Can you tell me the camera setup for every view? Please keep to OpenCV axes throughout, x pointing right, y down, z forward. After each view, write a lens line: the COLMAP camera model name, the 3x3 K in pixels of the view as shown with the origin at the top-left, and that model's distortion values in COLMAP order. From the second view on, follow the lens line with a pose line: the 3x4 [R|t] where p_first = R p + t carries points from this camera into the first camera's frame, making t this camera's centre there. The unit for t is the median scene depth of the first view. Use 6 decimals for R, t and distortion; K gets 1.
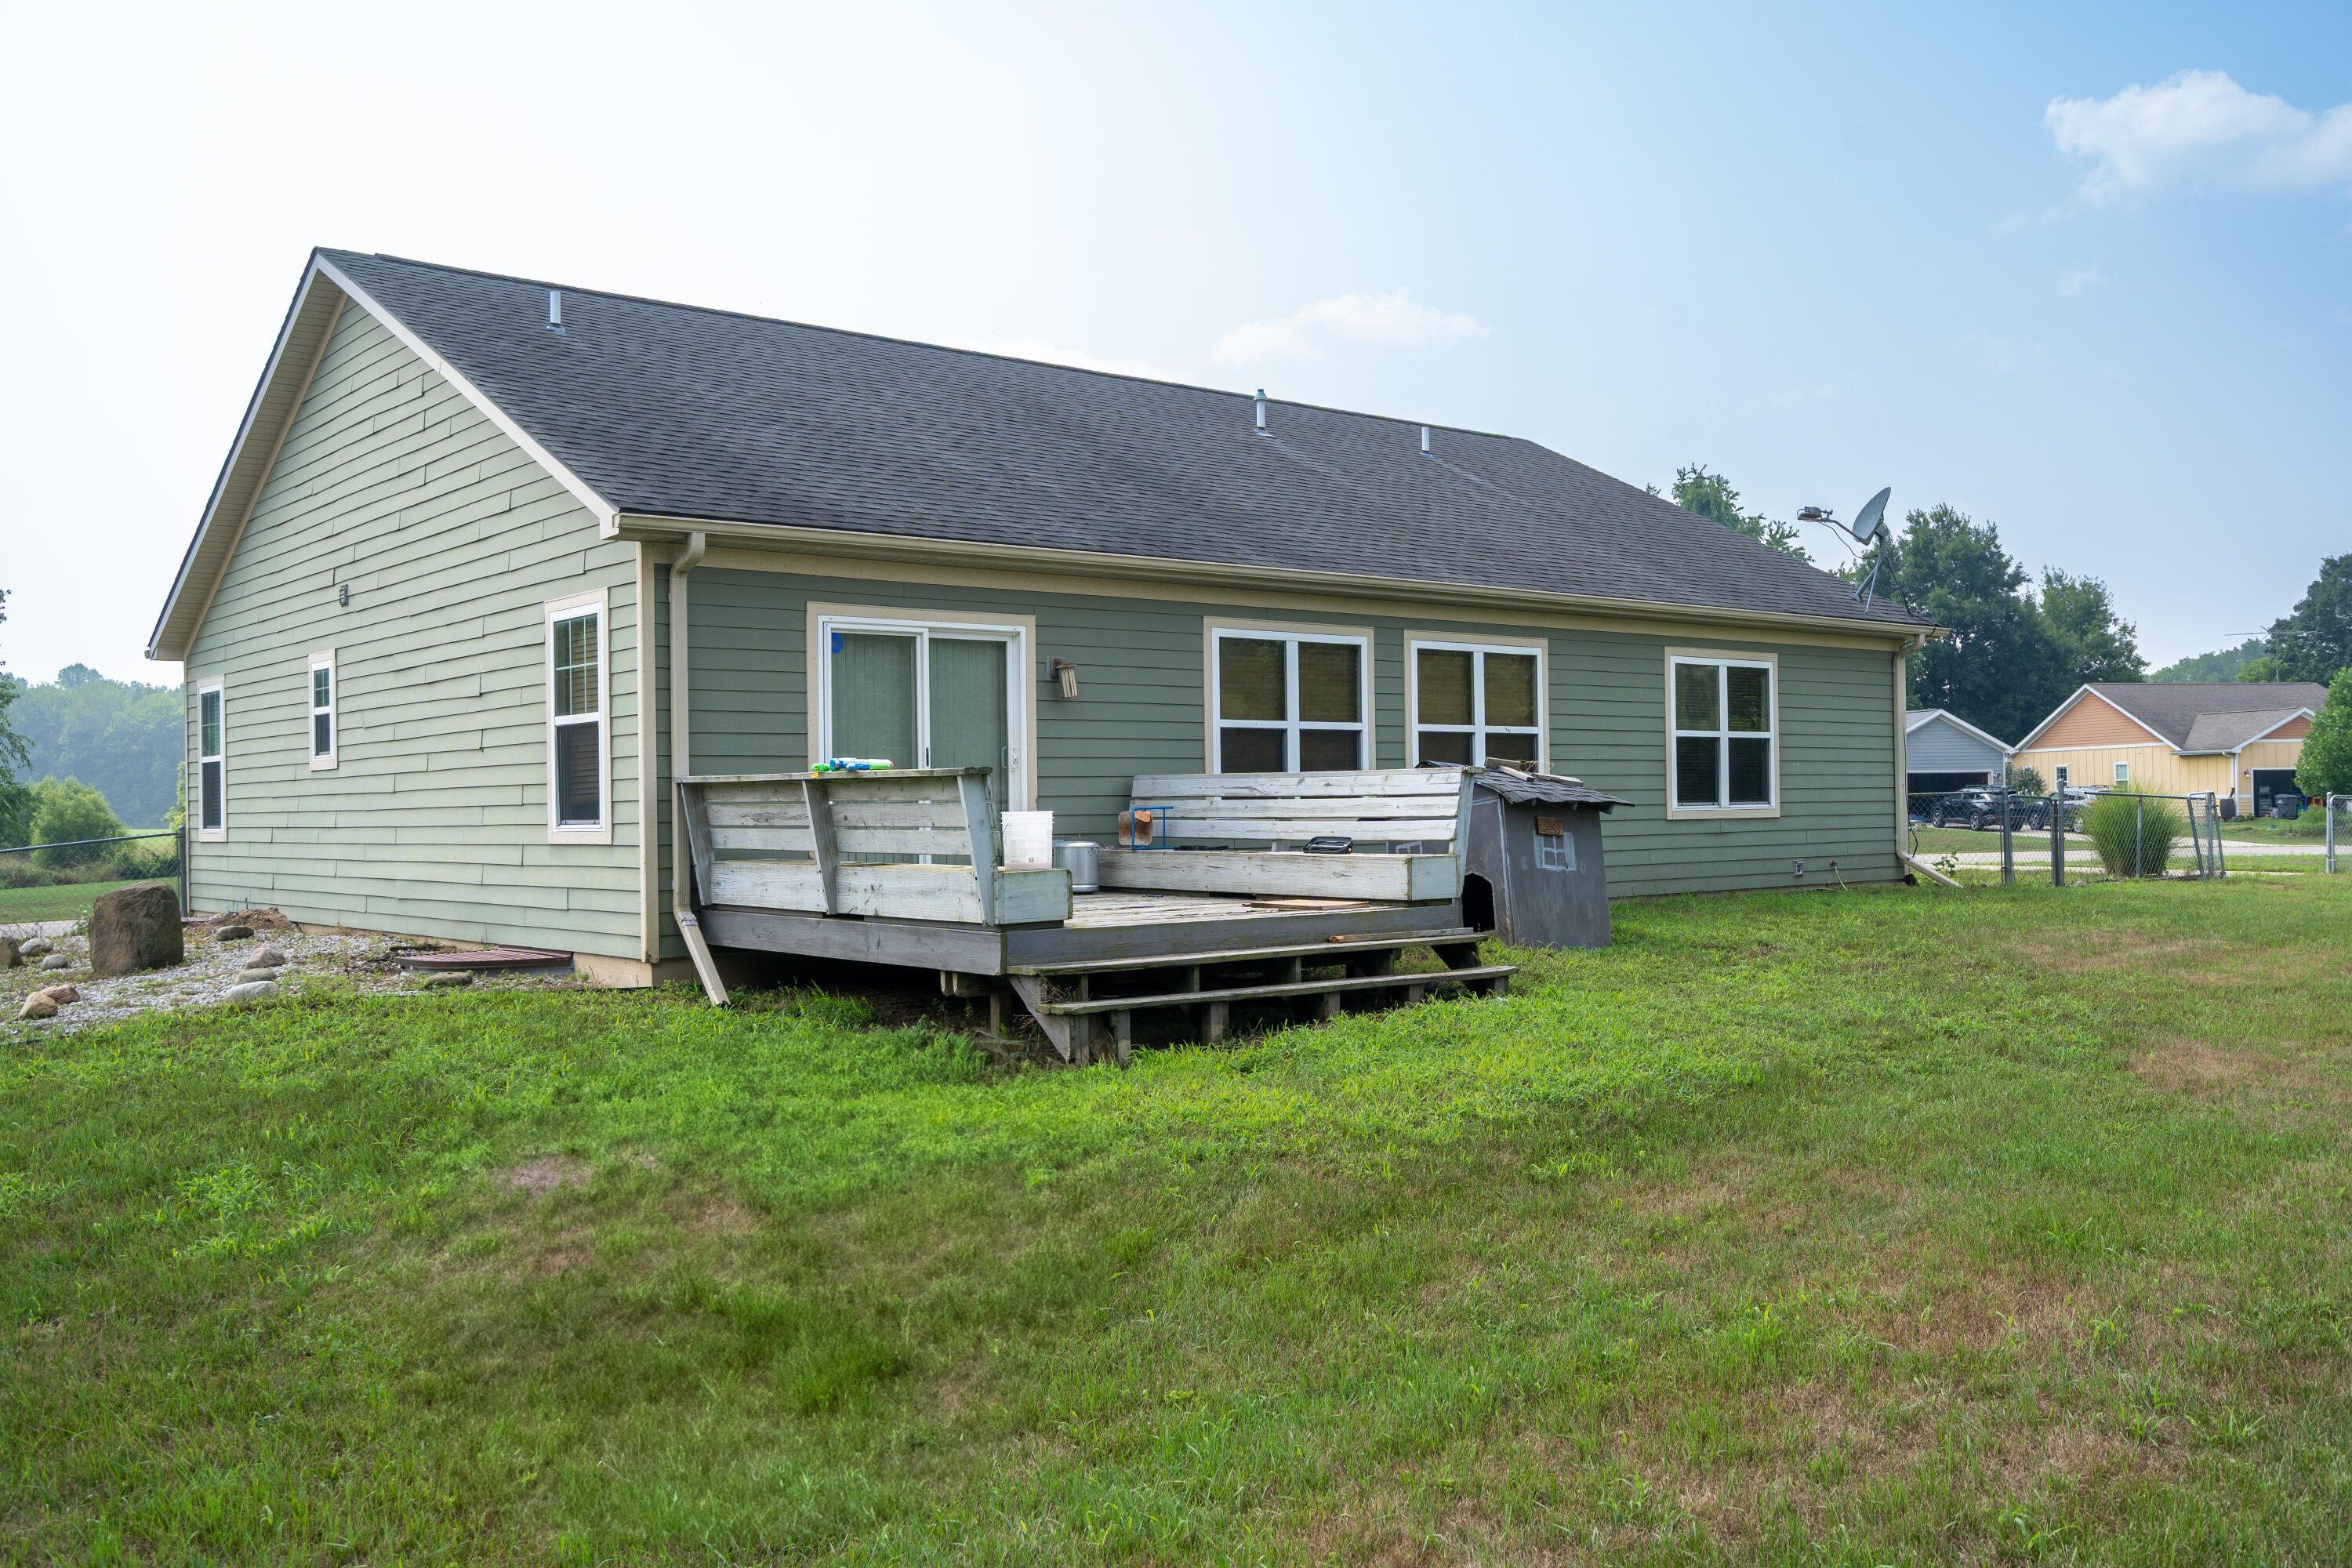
lens RADIAL K [[1982.8, 0, 1188.1], [0, 1982.8, 778.7], [0, 0, 1]] dist [-0.005006, -0.003053]
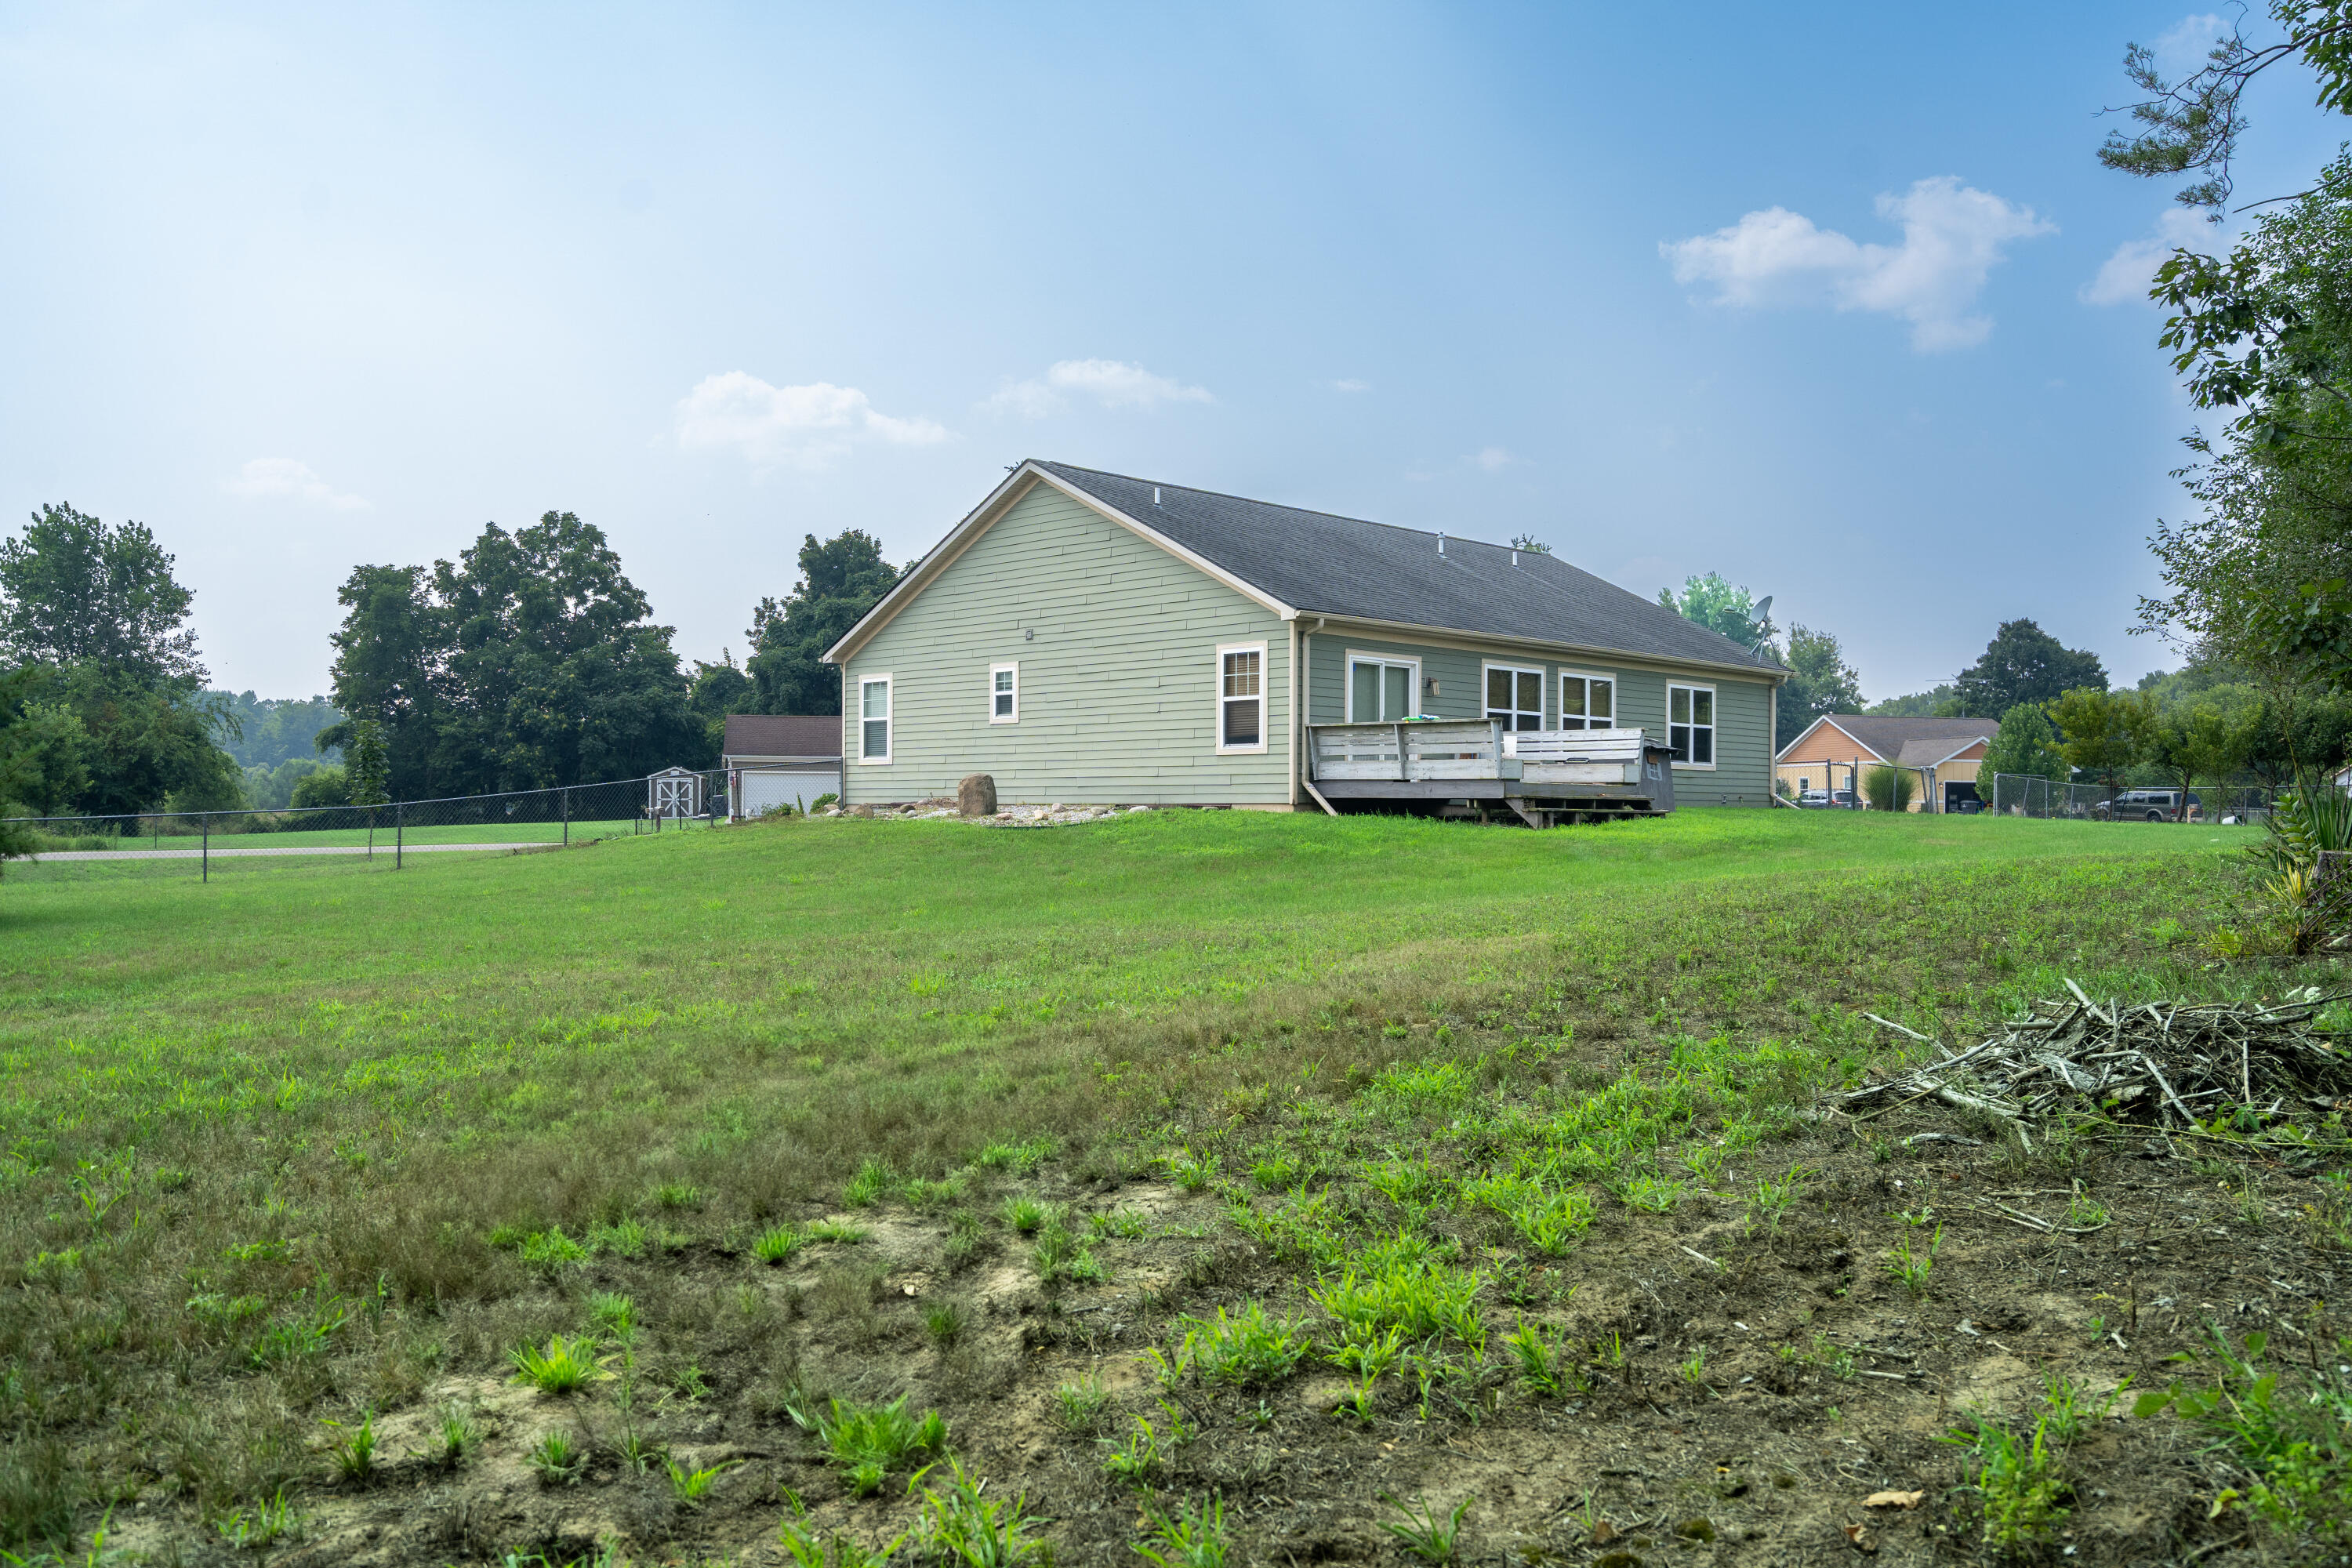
lens RADIAL K [[1811.3, 0, 1162.3], [0, 1811.3, 795.8], [0, 0, 1]] dist [0.005652, -0.000443]
pose [[0.995761, 0.021169, 0.089505, -0.447838], [-0.021513, 0.999764, 0.002876, 0.058600], [-0.089423, -0.004789, 0.995982, -0.789059]]
